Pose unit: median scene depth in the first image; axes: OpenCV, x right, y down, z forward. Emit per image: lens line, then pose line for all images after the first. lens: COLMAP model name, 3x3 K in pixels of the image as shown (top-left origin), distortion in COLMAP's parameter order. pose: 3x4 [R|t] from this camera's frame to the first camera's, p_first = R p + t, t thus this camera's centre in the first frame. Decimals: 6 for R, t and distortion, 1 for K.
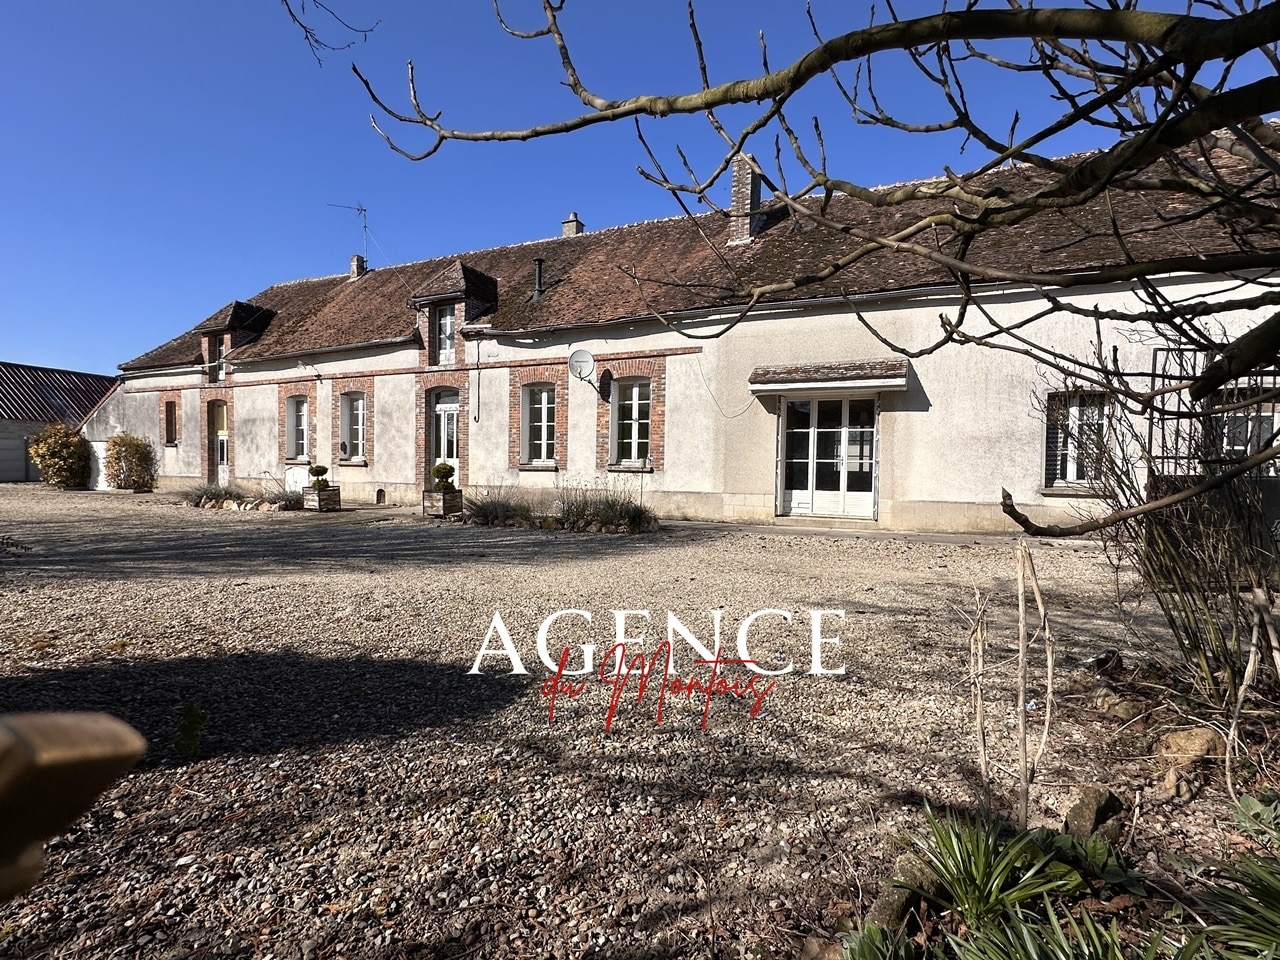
lens RADIAL K [[657.3, 0, 633.2], [0, 657.3, 468.4], [0, 0, 1]] dist [-0.012478, -0.000270]
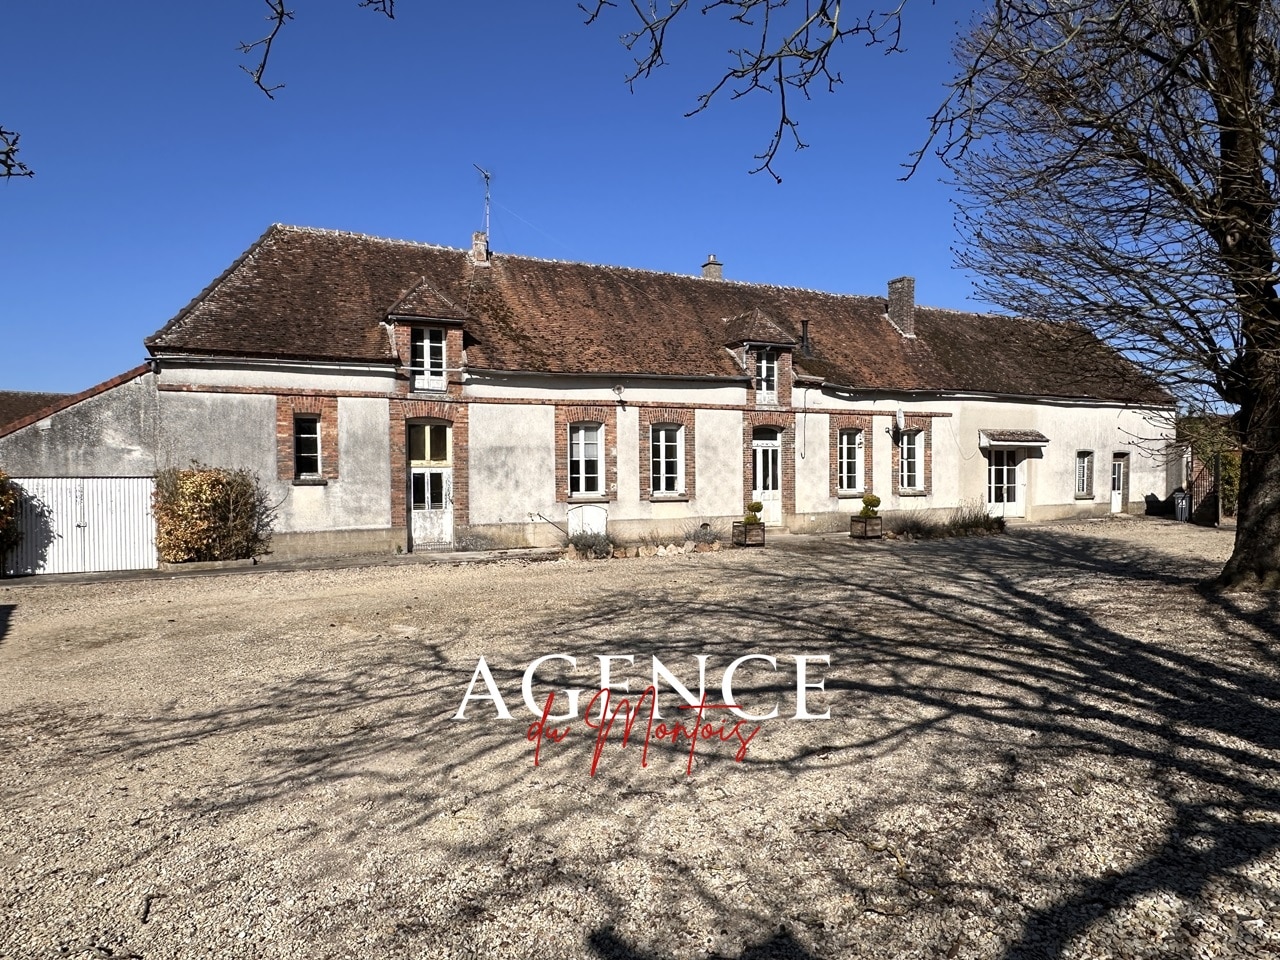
lens RADIAL K [[821.3, 0, 637.7], [0, 821.3, 489.6], [0, 0, 1]] dist [-0.008959, 0.009873]
pose [[0.595354, -0.019732, 0.803221, -1.567970], [0.033442, 0.999441, -0.000235, -0.024215], [-0.802767, 0.027001, 0.595681, 0.370683]]
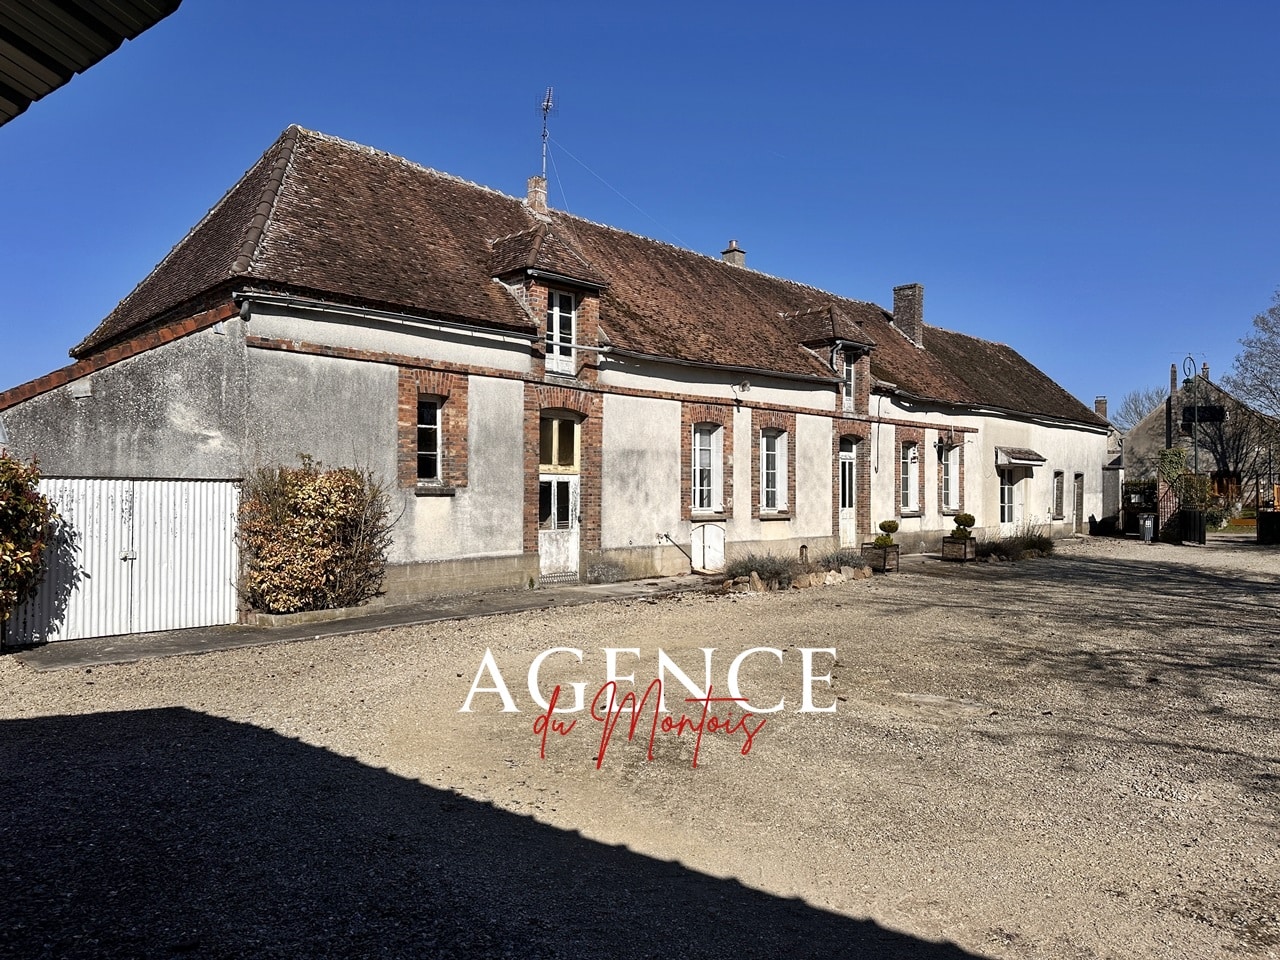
lens RADIAL K [[879.3, 0, 643.8], [0, 879.3, 482.5], [0, 0, 1]] dist [0.074390, -0.010971]
pose [[0.303812, 0.010711, 0.952672, -1.685423], [0.024081, 0.999531, -0.018918, -0.036656], [-0.952428, 0.028689, 0.303412, 0.921168]]
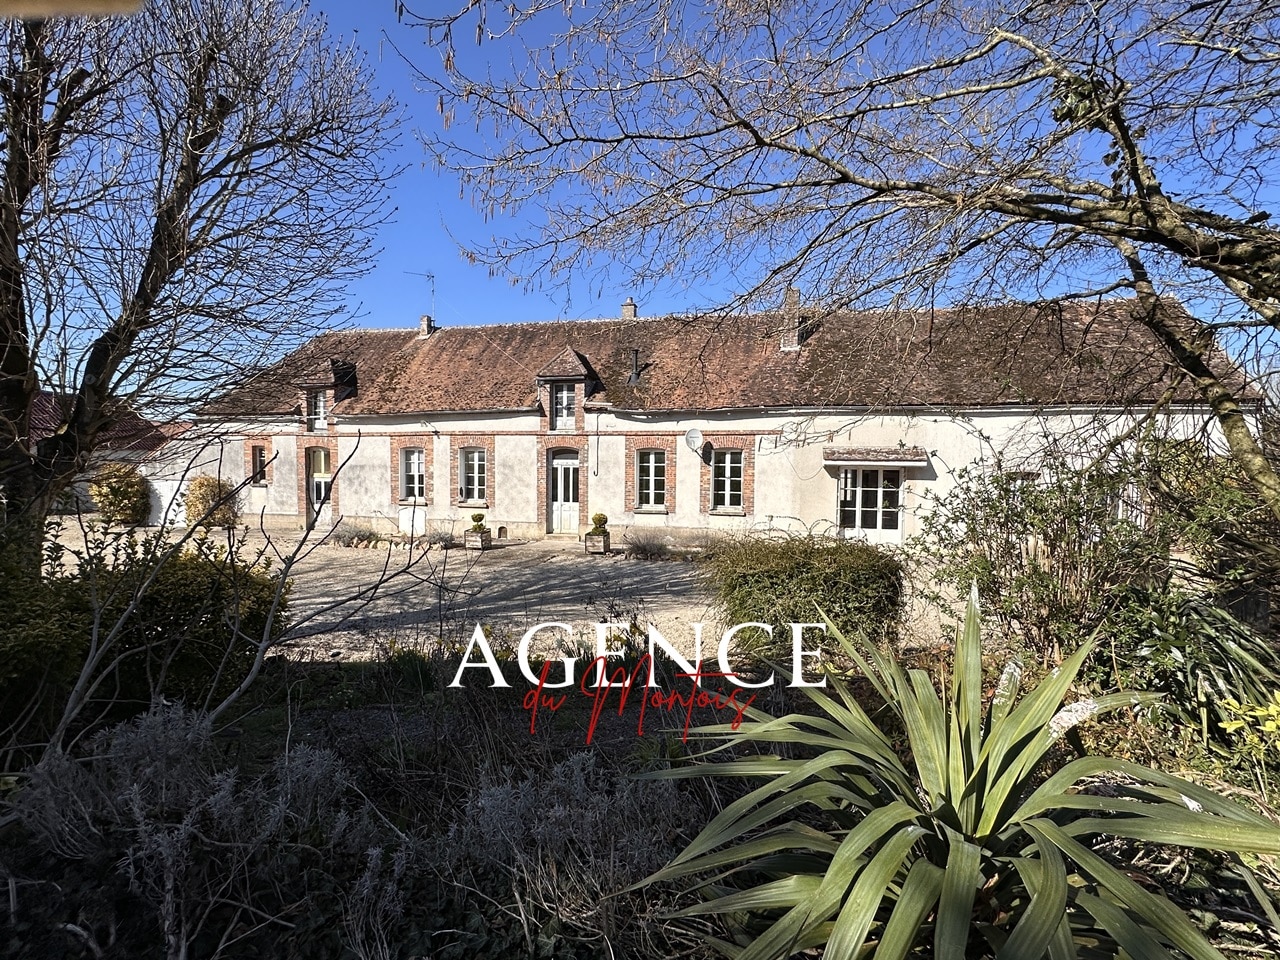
lens RADIAL K [[657.3, 0, 647.4], [0, 657.3, 468.4], [0, 0, 1]] dist [-0.012478, -0.000270]
pose [[0.975910, -0.011582, 0.217865, -0.420055], [0.007759, 0.999801, 0.018396, -0.107997], [-0.218035, -0.016262, 0.975806, -0.294673]]
